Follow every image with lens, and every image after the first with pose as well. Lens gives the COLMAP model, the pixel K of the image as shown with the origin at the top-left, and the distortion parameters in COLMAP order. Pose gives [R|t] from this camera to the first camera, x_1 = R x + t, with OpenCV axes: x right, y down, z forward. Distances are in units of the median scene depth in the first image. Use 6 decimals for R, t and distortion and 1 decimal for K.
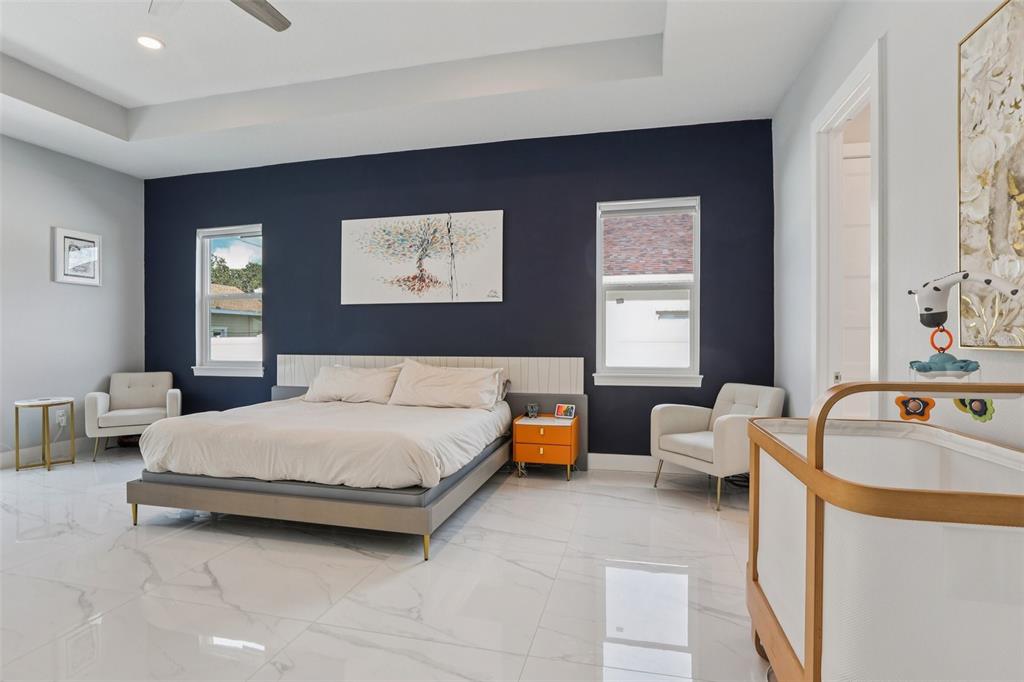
lens RADIAL K [[499.9, 0, 513.7], [0, 499.9, 337.0], [0, 0, 1]] dist [-0.002703, 0.000104]
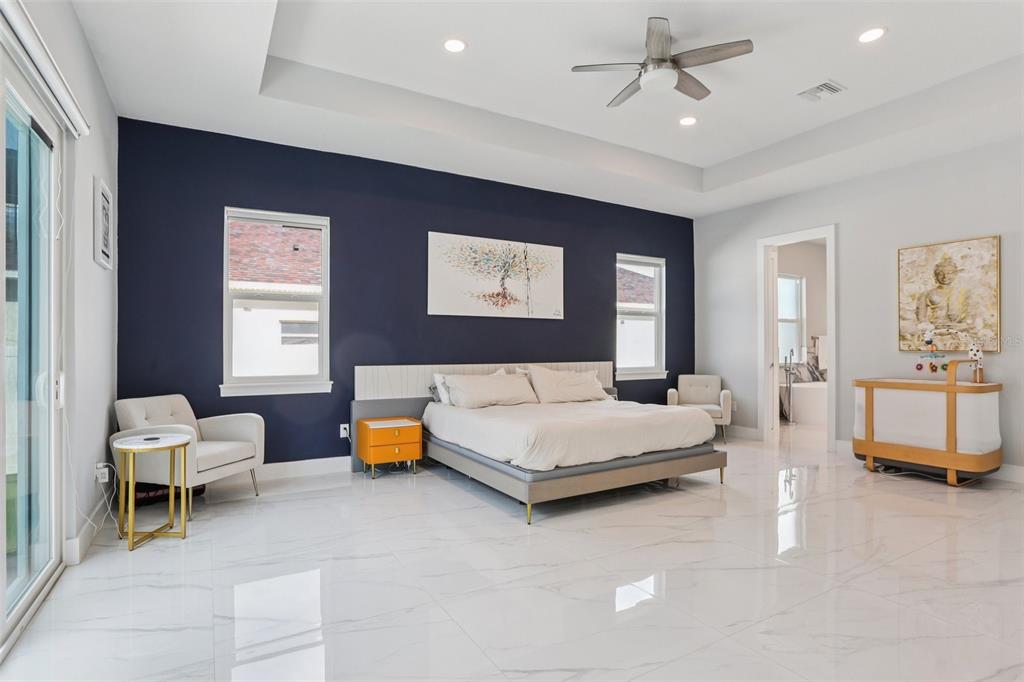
lens RADIAL K [[499.9, 0, 511.3], [0, 499.9, 345.3], [0, 0, 1]] dist [-0.002703, 0.000104]
pose [[0.723716, 0.001376, 0.690097, -0.965408], [-0.003716, 0.999991, 0.001903, -0.005663], [-0.690088, -0.003941, 0.723715, 0.158976]]
